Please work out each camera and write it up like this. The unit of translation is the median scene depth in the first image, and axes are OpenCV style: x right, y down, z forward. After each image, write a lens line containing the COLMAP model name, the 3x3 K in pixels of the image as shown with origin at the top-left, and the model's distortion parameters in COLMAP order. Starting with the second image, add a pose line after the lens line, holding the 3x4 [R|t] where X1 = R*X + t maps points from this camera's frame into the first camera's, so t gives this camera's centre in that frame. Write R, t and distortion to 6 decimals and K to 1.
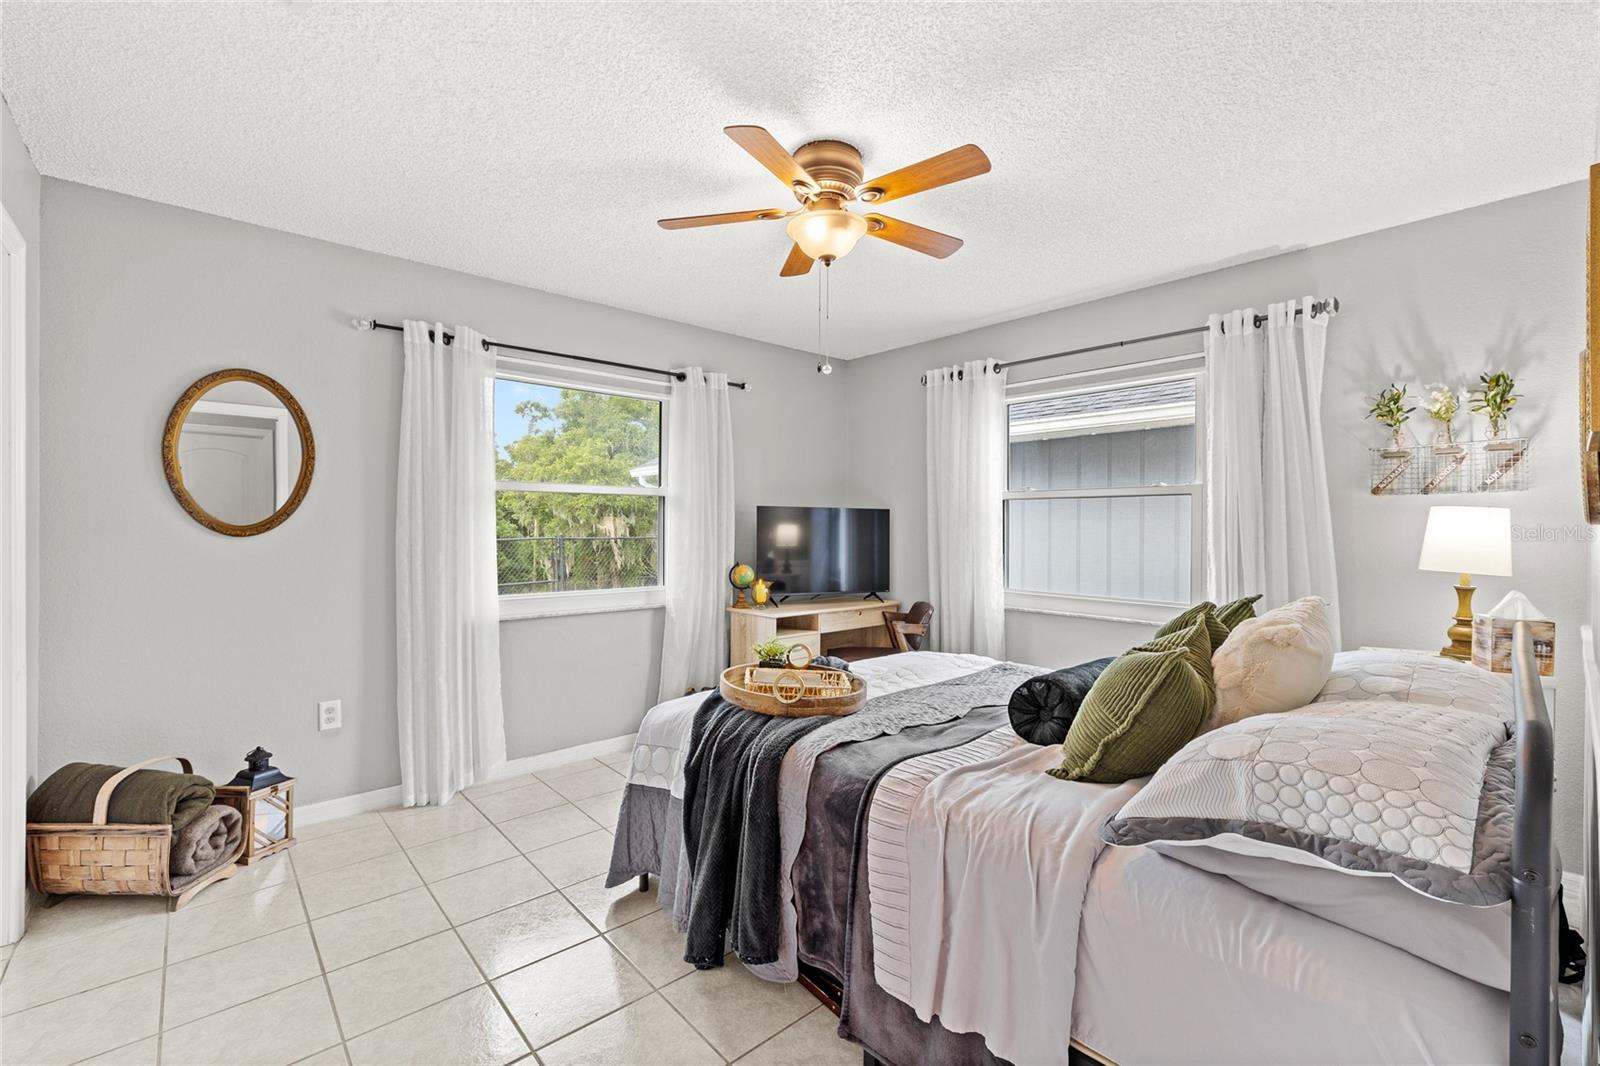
lens RADIAL K [[679.4, 0, 796.1], [0, 679.4, 528.0], [0, 0, 1]] dist [0.000462, 0.000035]
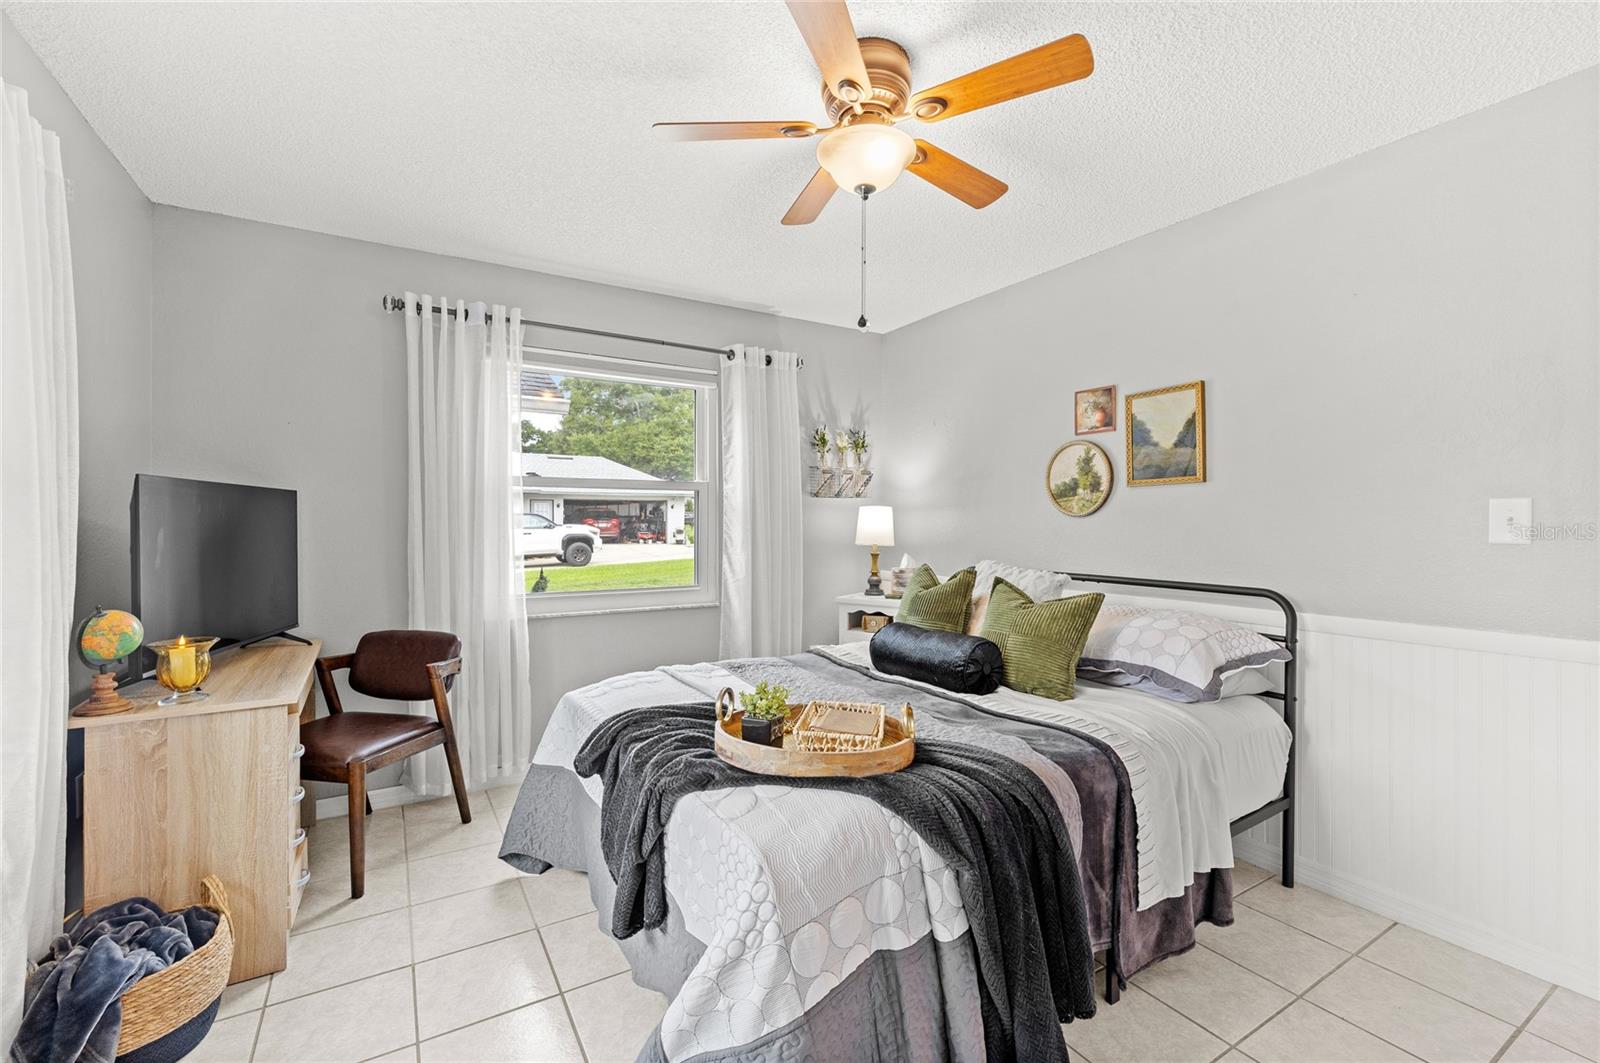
lens RADIAL K [[679.4, 0, 796.1], [0, 679.4, 526.5], [0, 0, 1]] dist [0.000462, 0.000035]
pose [[0.184139, -0.013116, 0.982813, -0.645523], [0.006612, 0.999905, 0.012105, -0.001682], [-0.982878, 0.004269, 0.184208, 0.774072]]
